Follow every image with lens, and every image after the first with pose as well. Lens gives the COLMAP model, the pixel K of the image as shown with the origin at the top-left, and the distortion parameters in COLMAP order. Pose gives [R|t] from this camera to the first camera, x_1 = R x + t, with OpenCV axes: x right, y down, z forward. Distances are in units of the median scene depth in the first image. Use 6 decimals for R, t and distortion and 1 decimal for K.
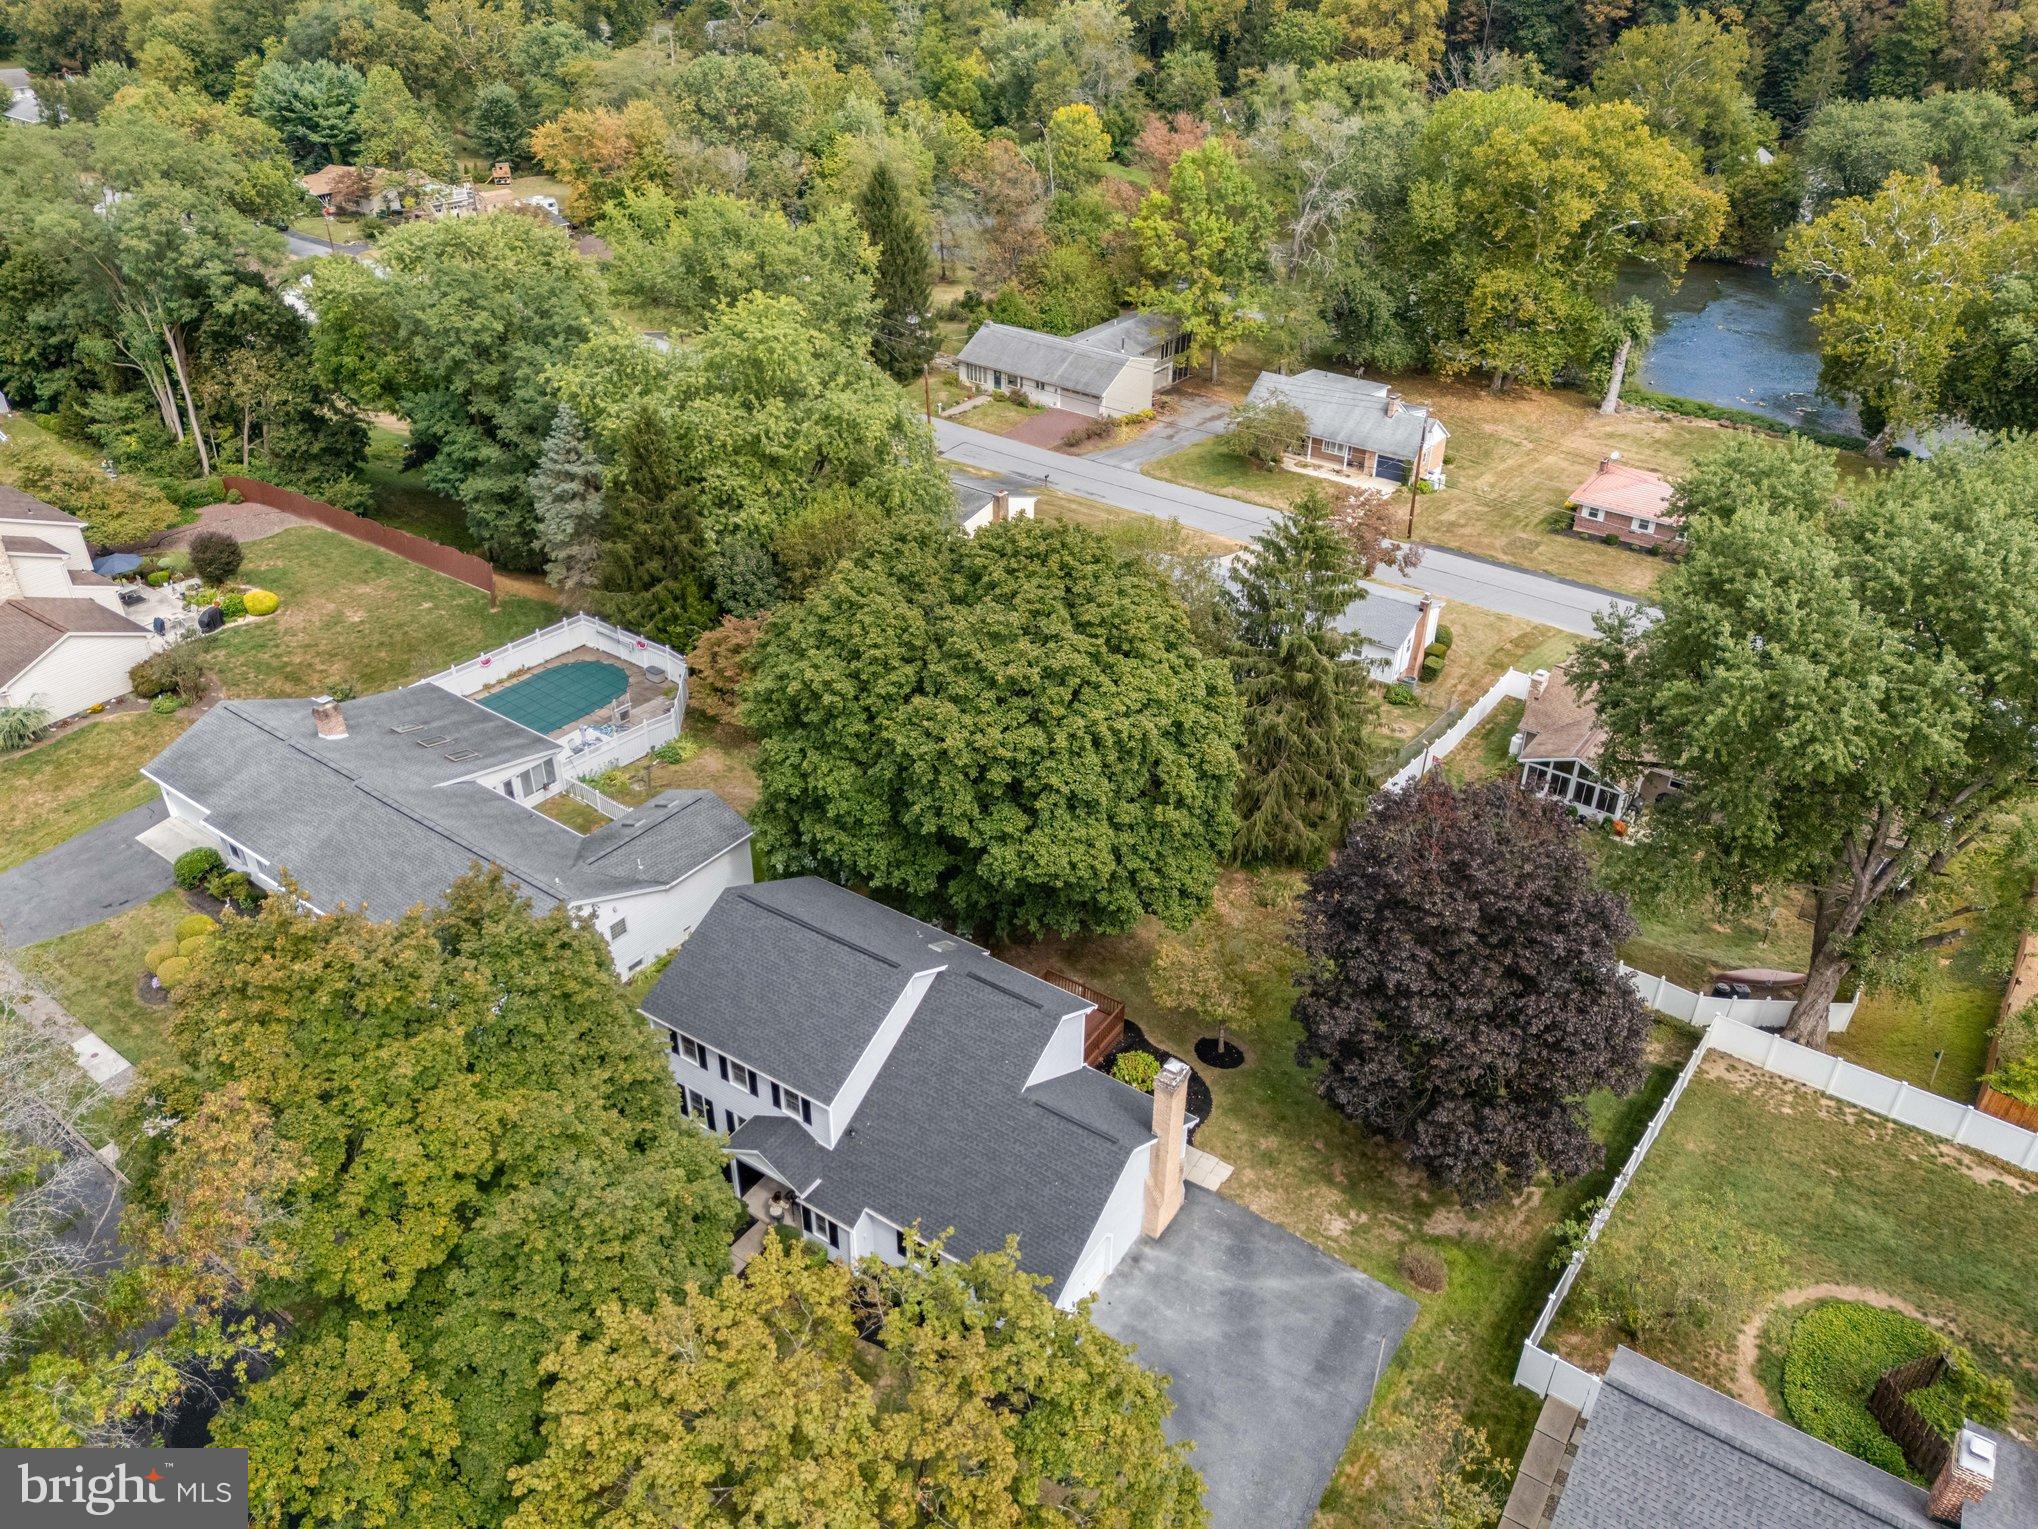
lens RADIAL K [[1439.3, 0, 1019.0], [0, 1439.3, 764.5], [0, 0, 1]] dist [0.073985, -0.099297]
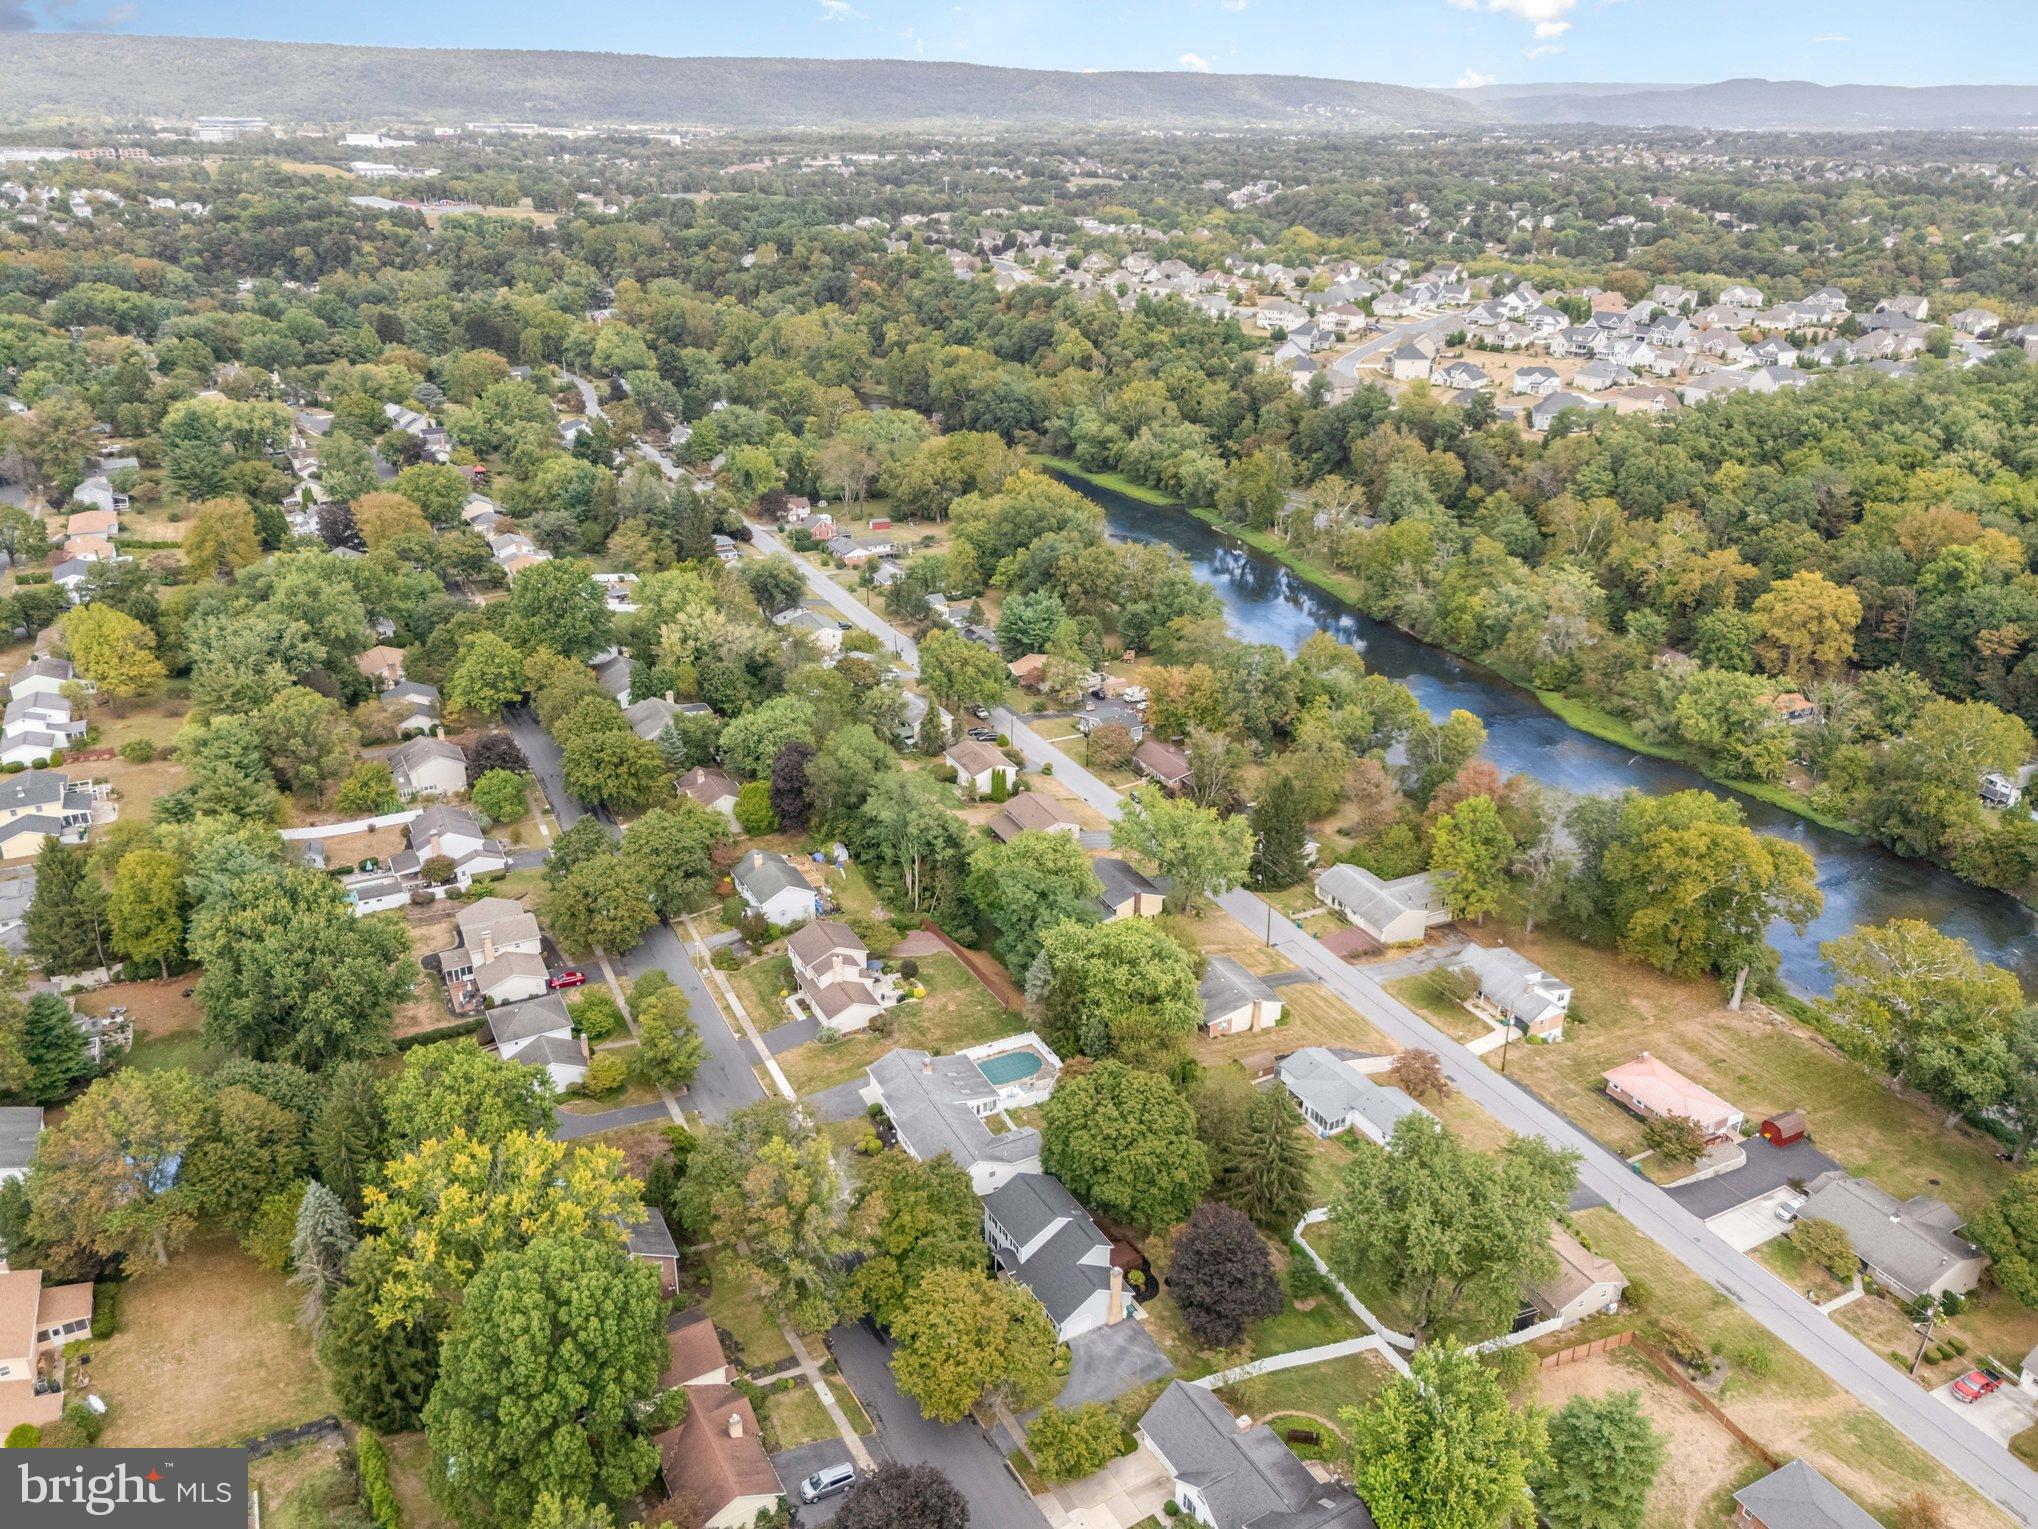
lens RADIAL K [[1439.3, 0, 1019.0], [0, 1439.3, 764.5], [0, 0, 1]] dist [0.073985, -0.099297]
pose [[0.893111, 0.174622, -0.414561, 0.598329], [-0.238701, 0.965099, -0.107726, -0.271981], [0.381281, 0.195167, 0.903623, -1.268229]]
